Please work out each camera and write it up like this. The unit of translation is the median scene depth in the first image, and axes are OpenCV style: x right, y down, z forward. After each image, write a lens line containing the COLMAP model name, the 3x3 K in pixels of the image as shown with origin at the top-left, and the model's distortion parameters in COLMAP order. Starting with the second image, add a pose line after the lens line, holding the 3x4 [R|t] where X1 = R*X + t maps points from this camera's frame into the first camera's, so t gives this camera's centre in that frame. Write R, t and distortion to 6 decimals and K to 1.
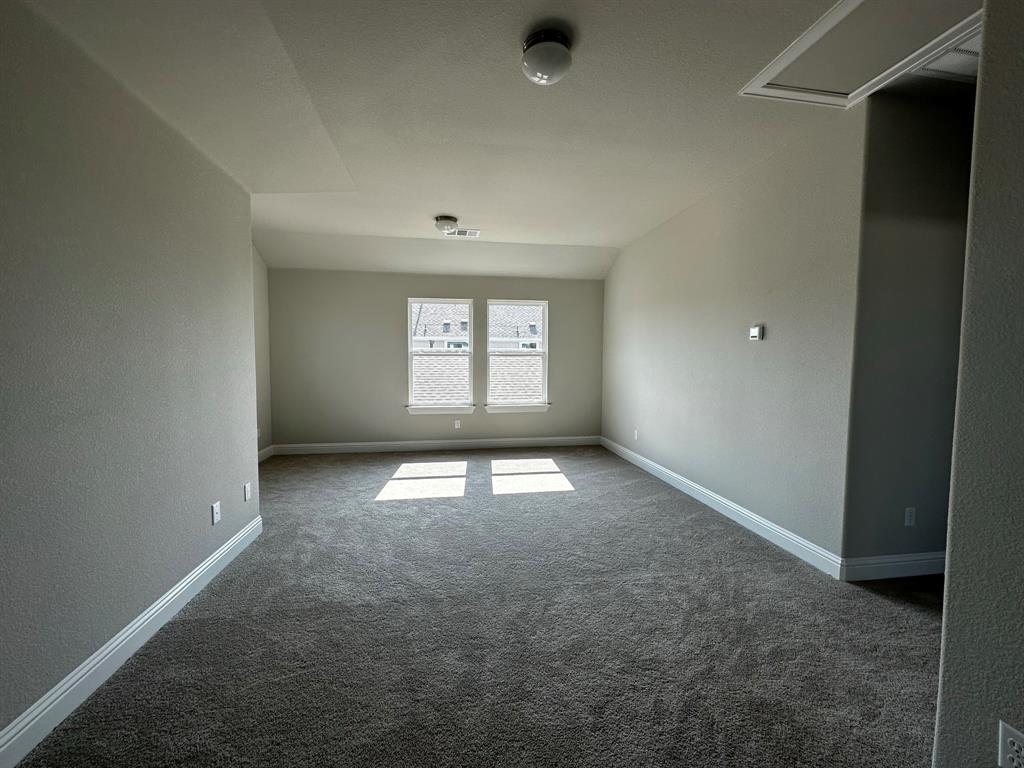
lens RADIAL K [[409.0, 0, 514.1], [0, 409.0, 380.5], [0, 0, 1]] dist [0.001776, 0.000633]
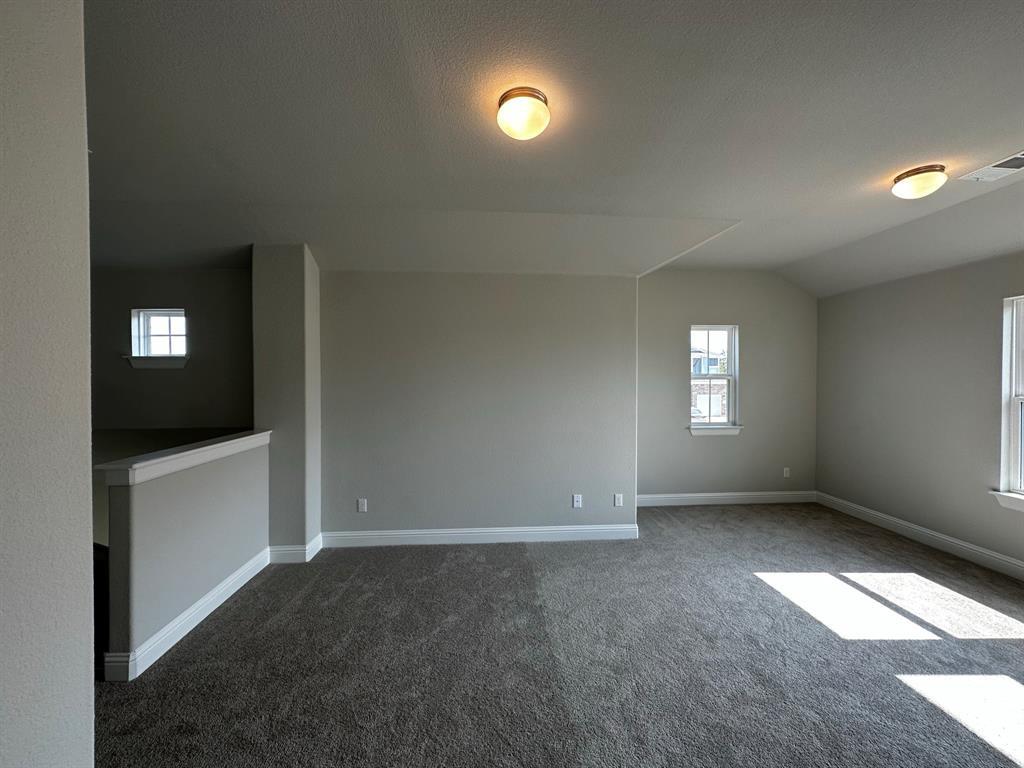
lens RADIAL K [[408.4, 0, 514.2], [0, 408.4, 382.6], [0, 0, 1]] dist [-0.001302, 0.000098]
pose [[-0.085622, 0.006918, -0.996304, 0.498361], [-0.056436, 0.998337, 0.011783, -0.076605], [0.994728, 0.057236, -0.085089, 0.530075]]
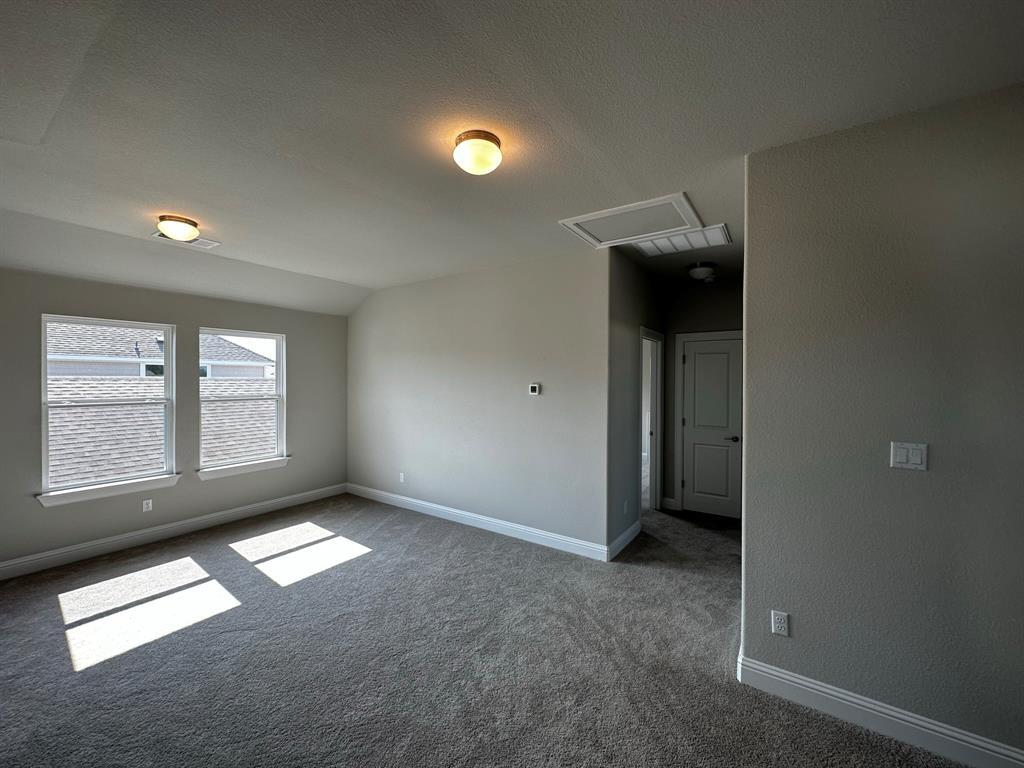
lens RADIAL K [[408.4, 0, 514.2], [0, 408.4, 382.6], [0, 0, 1]] dist [-0.001302, 0.000098]
pose [[0.687914, -0.007618, 0.725752, -0.301811], [0.038475, 0.998922, -0.025985, -0.080816], [-0.724771, 0.045799, 0.687466, 0.117884]]
